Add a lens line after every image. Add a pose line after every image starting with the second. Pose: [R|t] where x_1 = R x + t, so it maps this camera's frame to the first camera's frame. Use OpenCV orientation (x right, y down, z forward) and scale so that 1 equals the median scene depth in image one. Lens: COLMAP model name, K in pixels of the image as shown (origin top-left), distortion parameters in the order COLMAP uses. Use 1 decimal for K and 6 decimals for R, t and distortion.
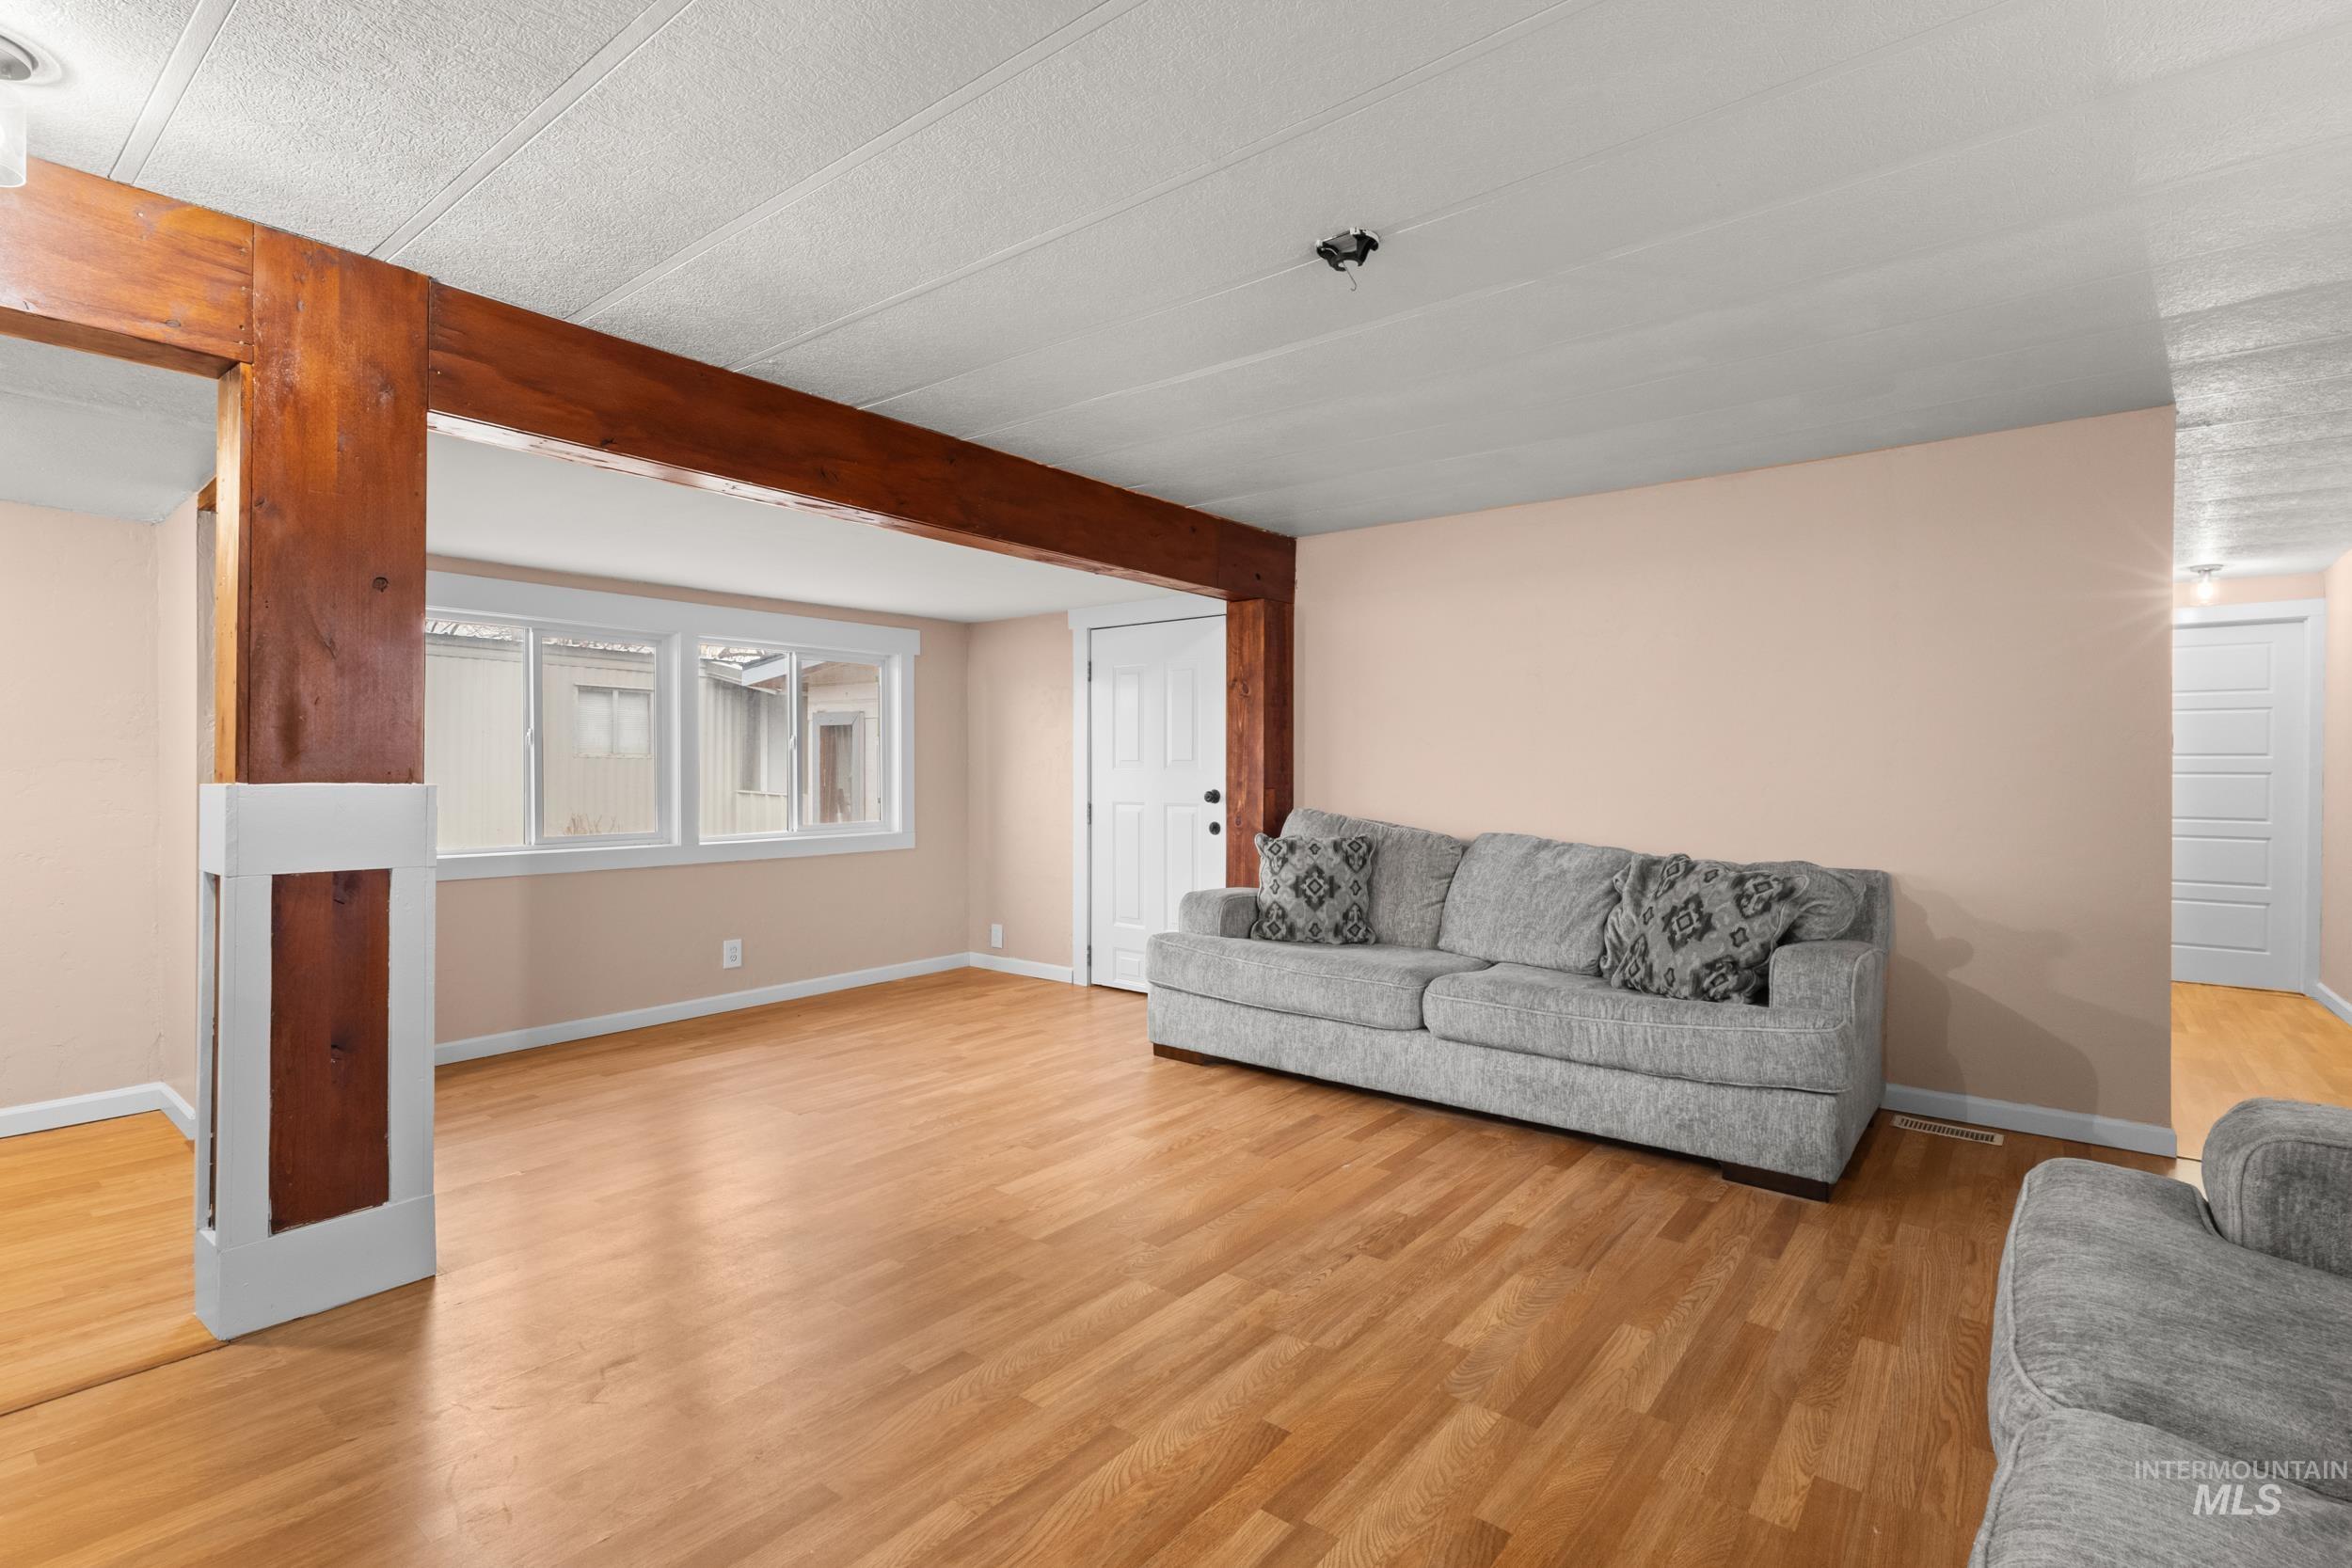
lens RADIAL K [[1086.3, 0, 1173.1], [0, 1086.3, 759.6], [0, 0, 1]] dist [-0.000505, -0.002728]
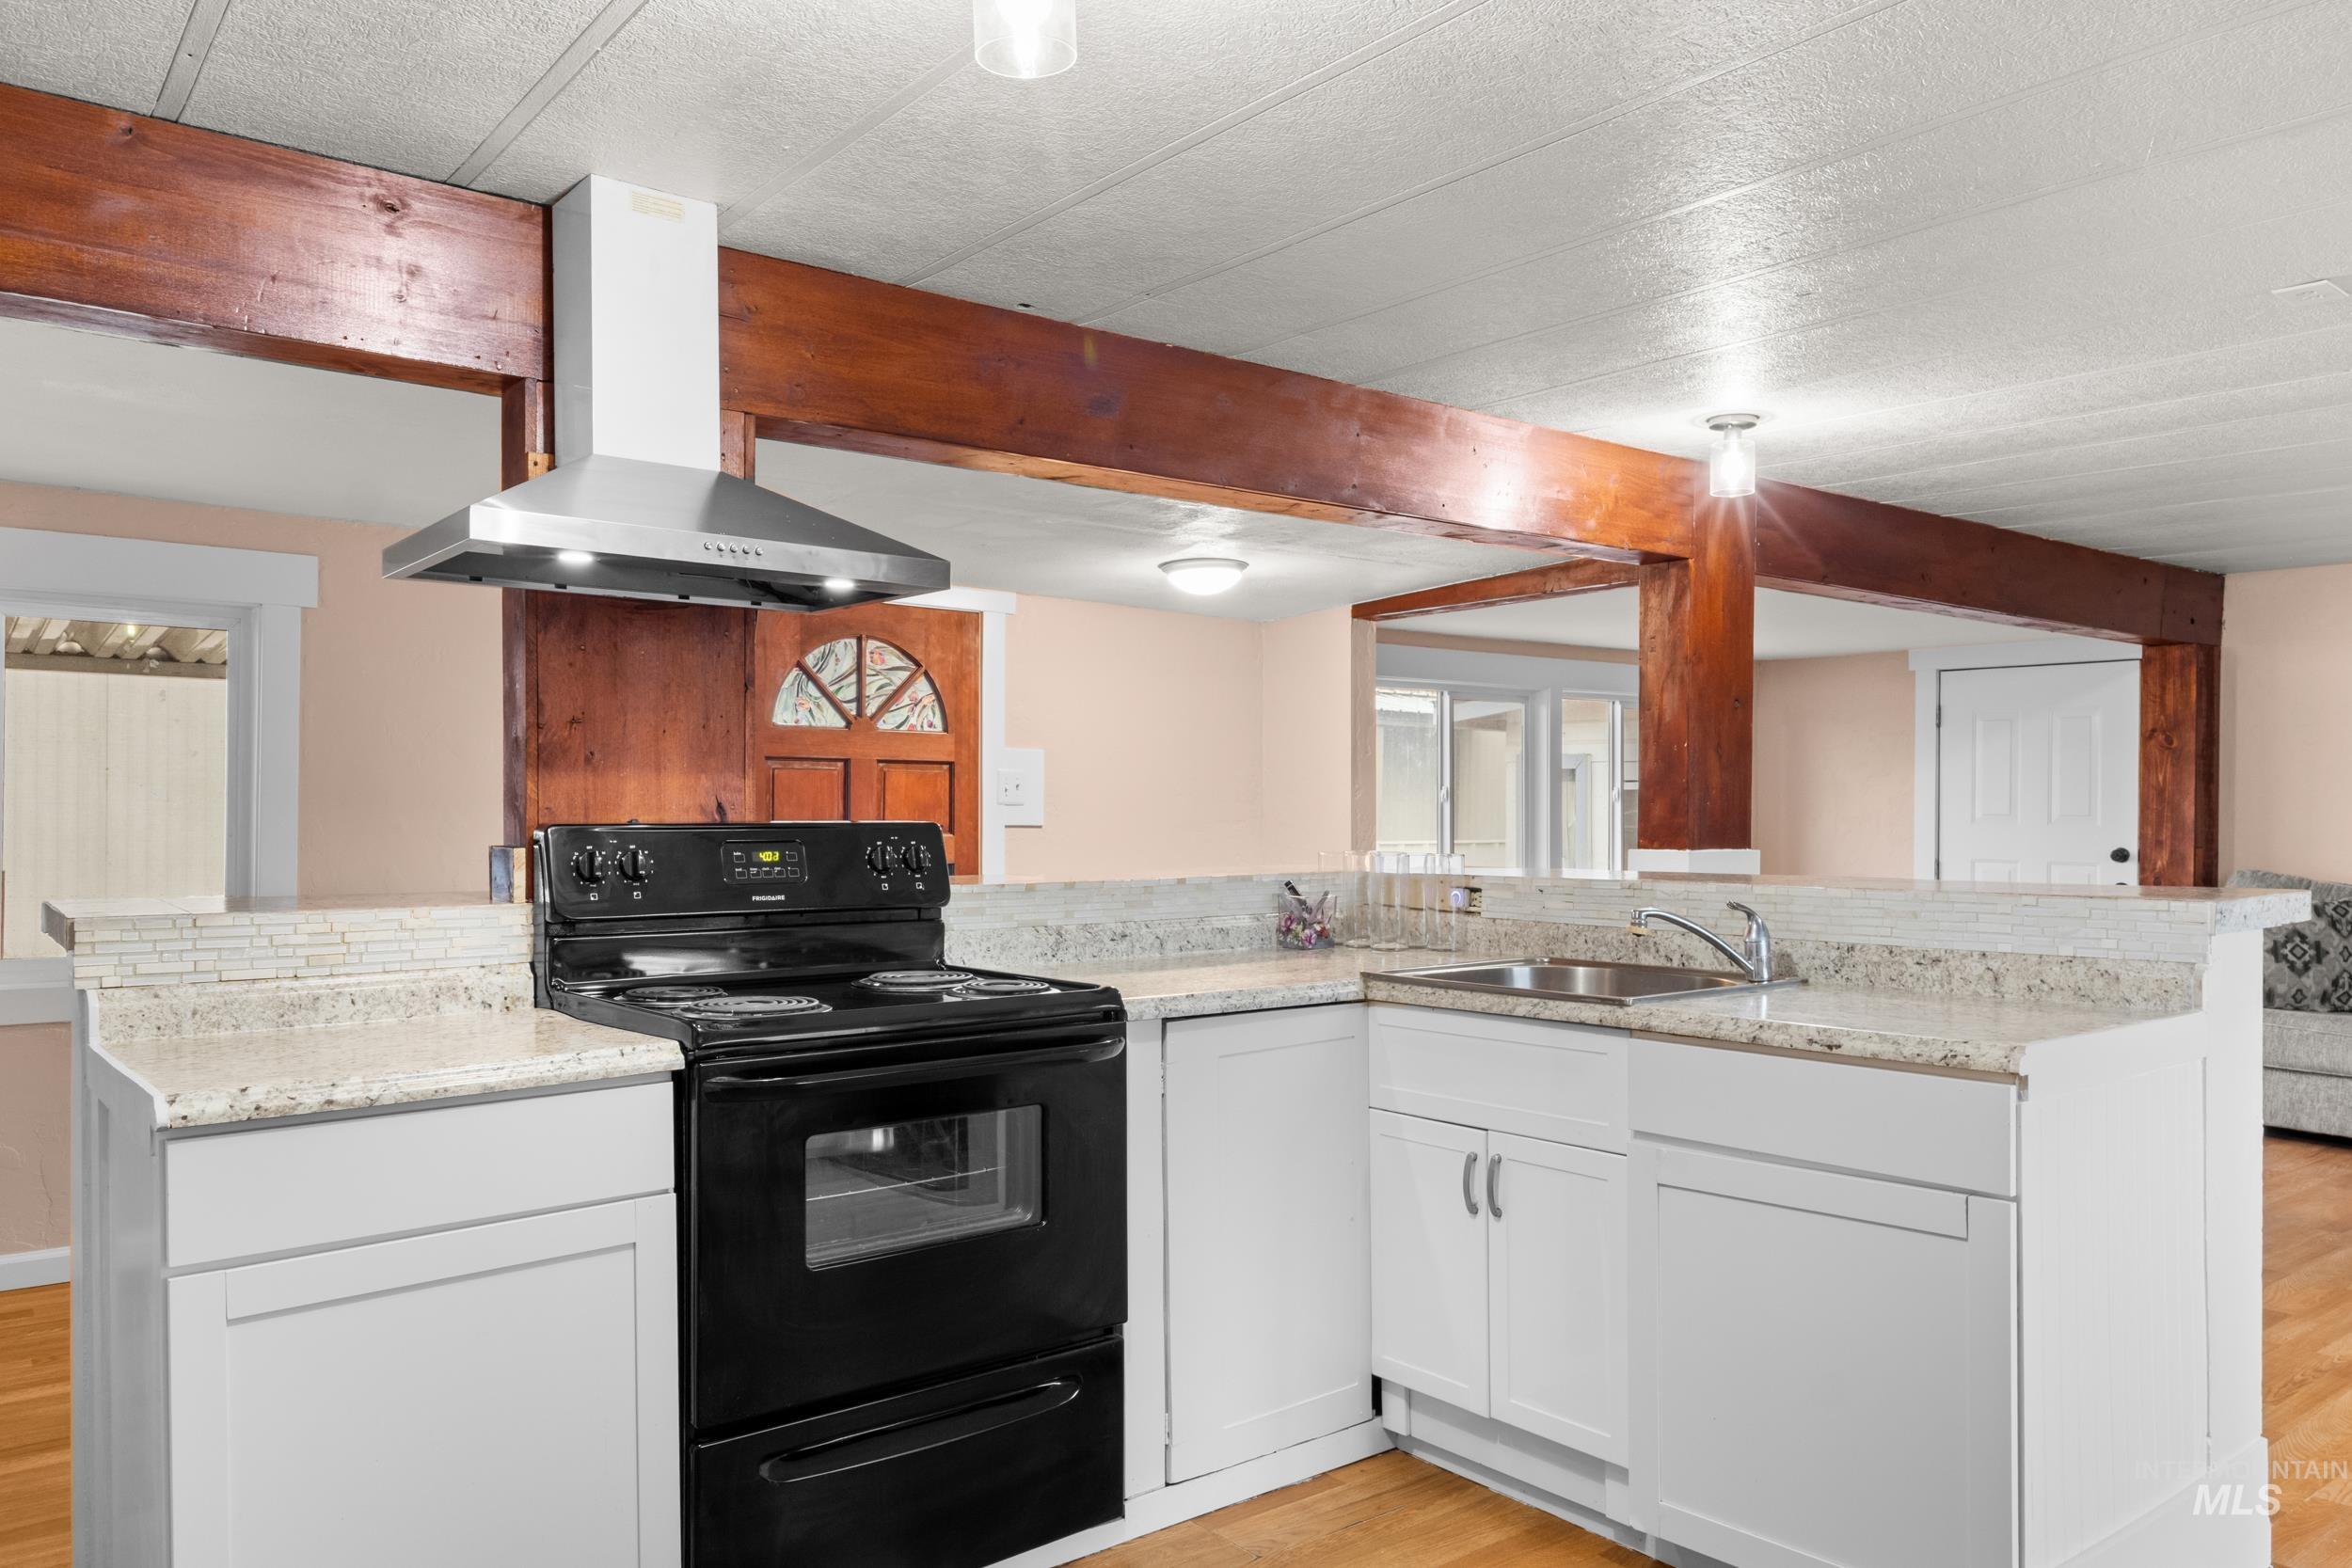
lens RADIAL K [[1567.5, 0, 1173.2], [0, 1567.5, 804.6], [0, 0, 1]] dist [0.007173, -0.007730]
pose [[0.968782, 0.003956, -0.247883, -0.522123], [-0.001011, 0.999927, 0.012010, -0.031109], [0.247912, -0.011385, 0.968716, -0.632565]]
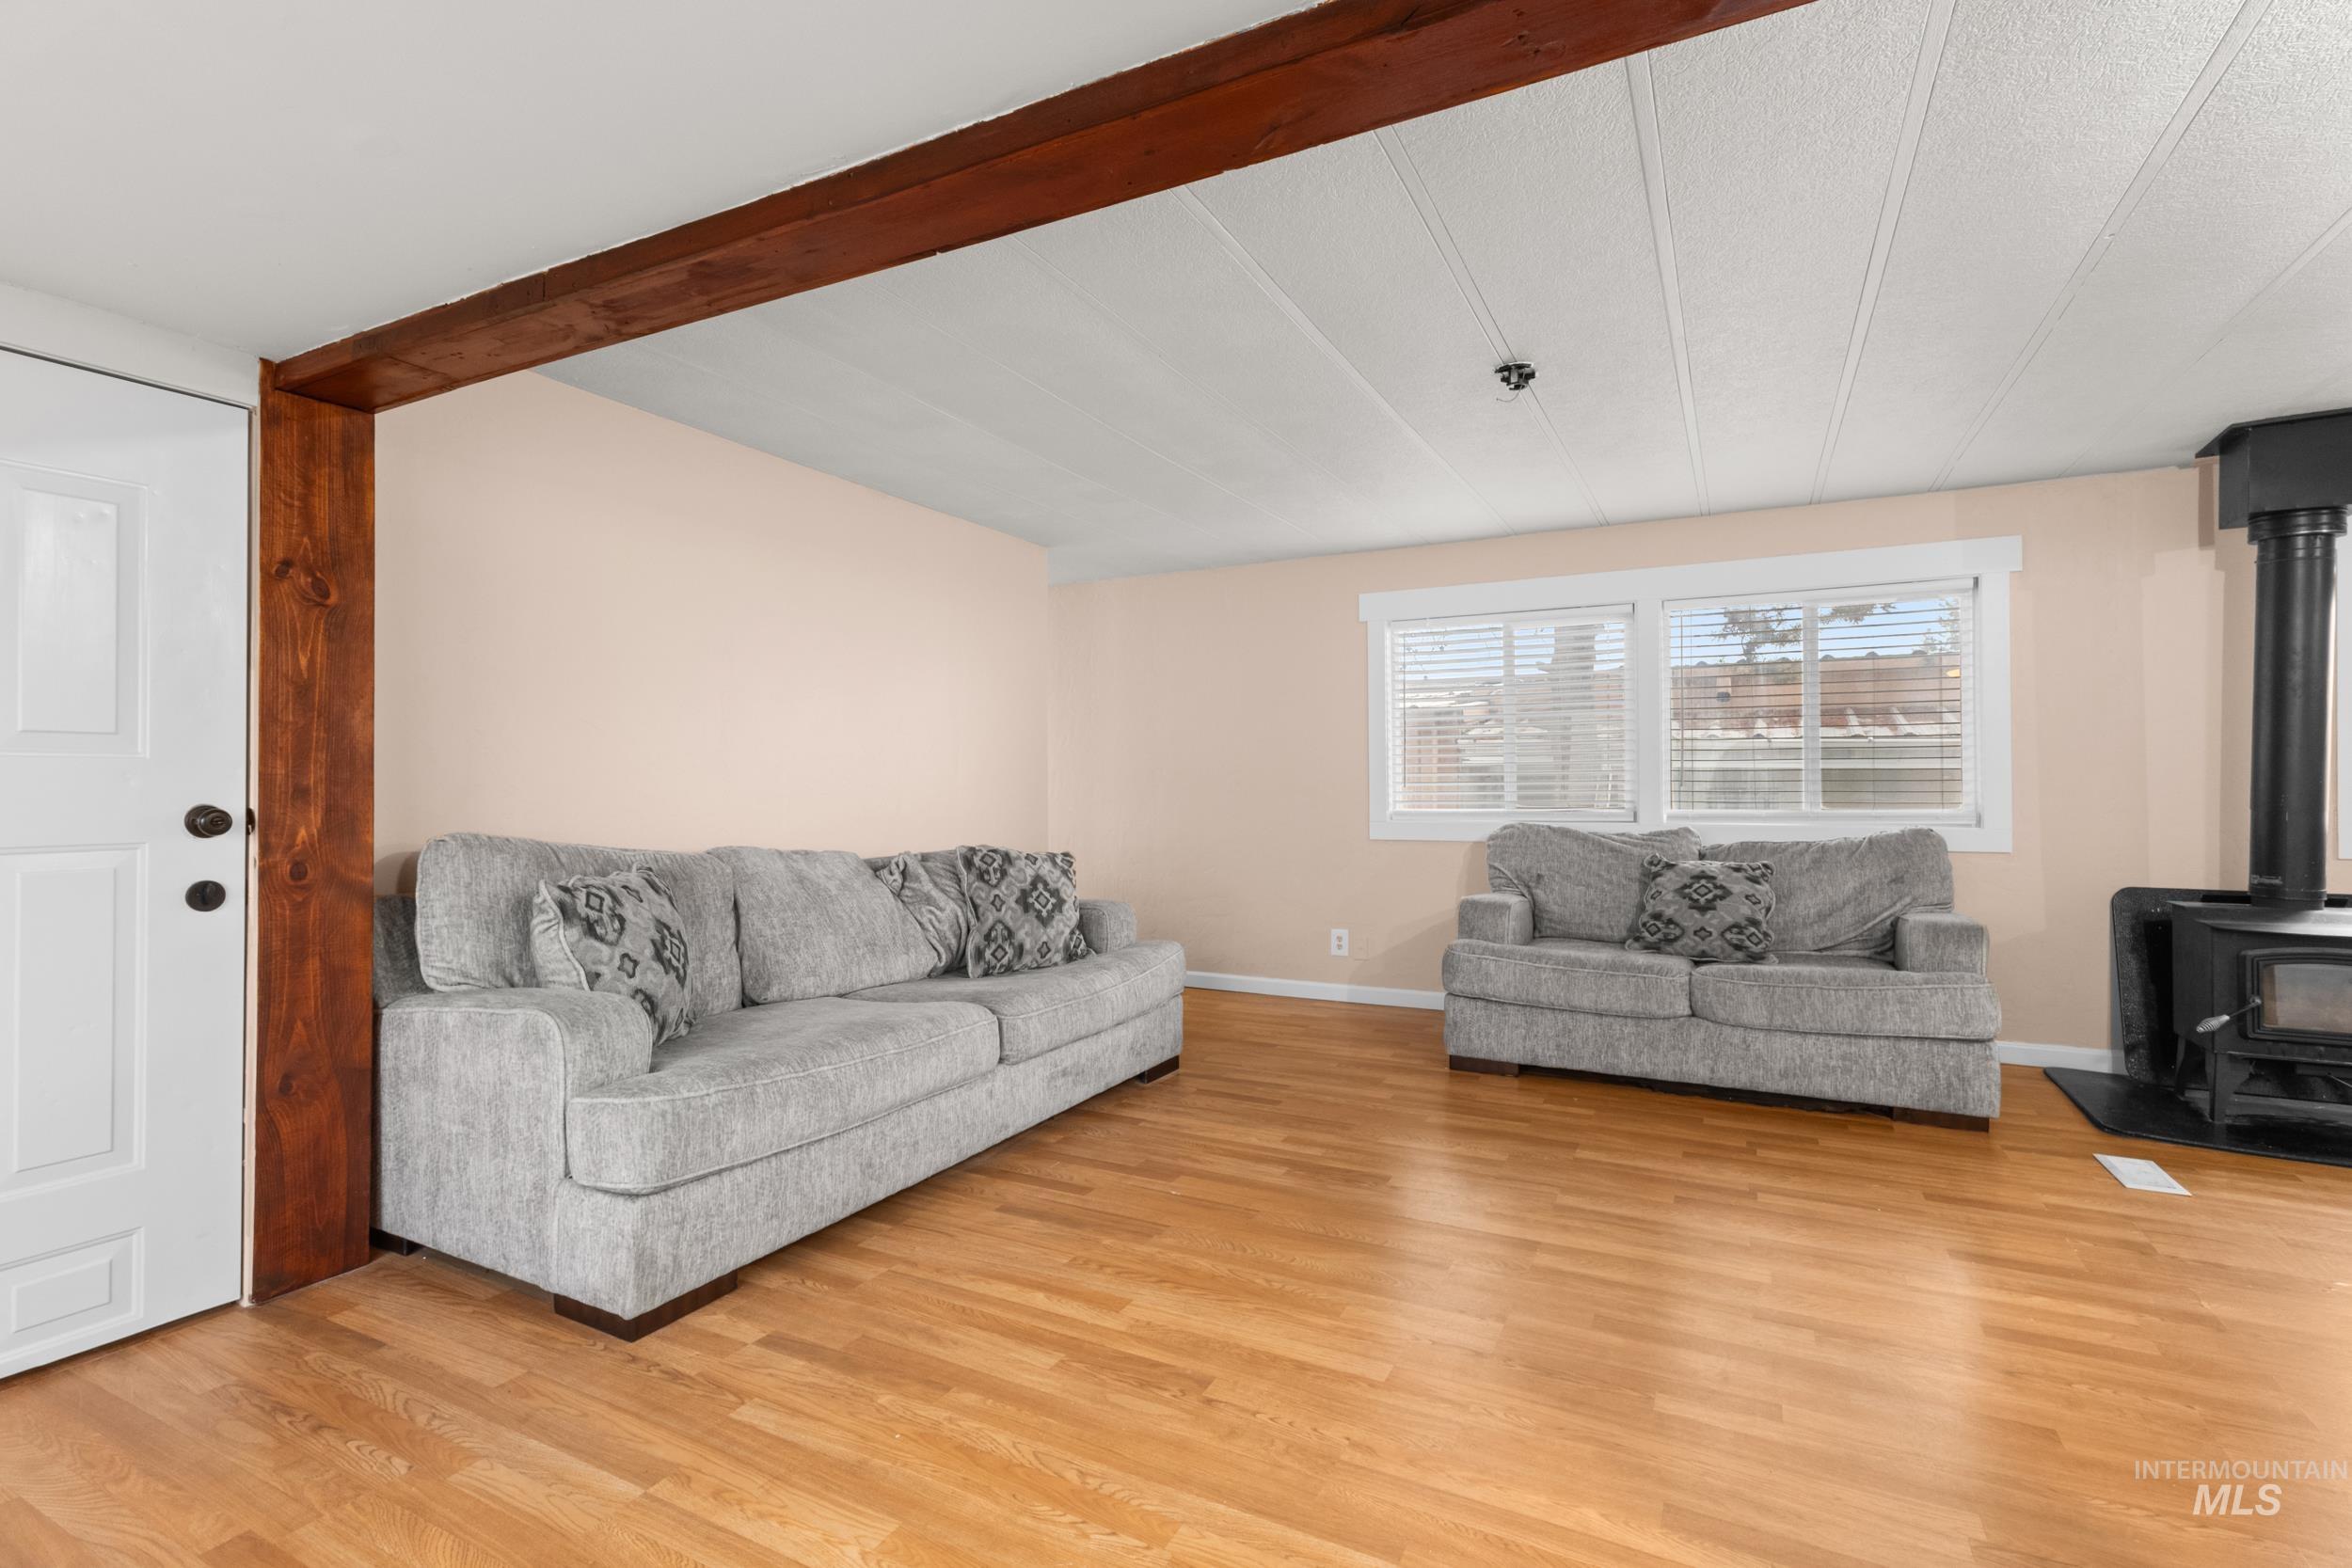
lens RADIAL K [[1086.3, 0, 1161.9], [0, 1086.3, 775.6], [0, 0, 1]] dist [-0.000505, -0.002728]
pose [[-0.184371, 0.001707, 0.982855, -0.565600], [-0.012432, 0.999914, -0.004069, 0.016133], [-0.982778, -0.012969, -0.184334, 0.891720]]
